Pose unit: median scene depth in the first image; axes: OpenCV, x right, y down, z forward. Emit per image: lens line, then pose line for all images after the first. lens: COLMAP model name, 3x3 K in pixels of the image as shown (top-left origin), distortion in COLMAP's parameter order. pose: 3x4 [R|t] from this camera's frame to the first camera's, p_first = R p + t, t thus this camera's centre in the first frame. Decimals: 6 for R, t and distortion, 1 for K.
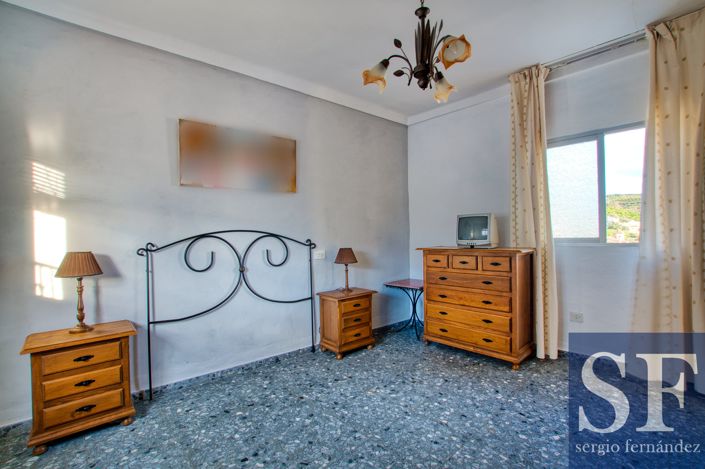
lens RADIAL K [[310.1, 0, 352.5], [0, 310.1, 234.5], [0, 0, 1]] dist [-0.023667, -0.000014]
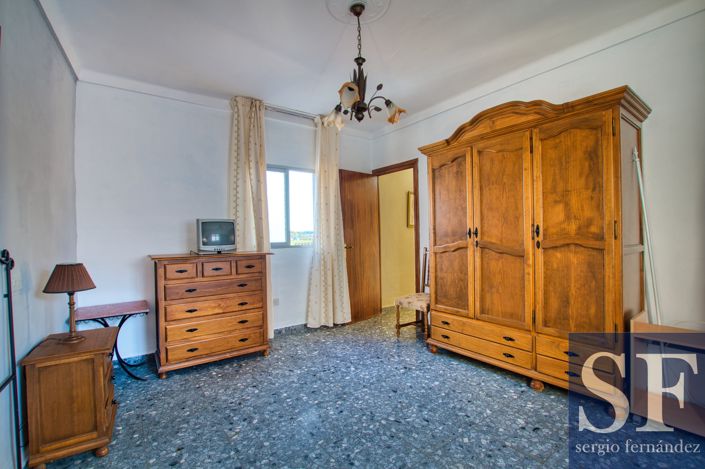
lens RADIAL K [[310.1, 0, 352.5], [0, 310.1, 234.5], [0, 0, 1]] dist [-0.023667, -0.000014]
pose [[0.146537, 0.020699, 0.988989, -0.564652], [0.012877, 0.999656, -0.022830, 0.011970], [-0.989121, 0.016081, 0.146220, 0.474545]]
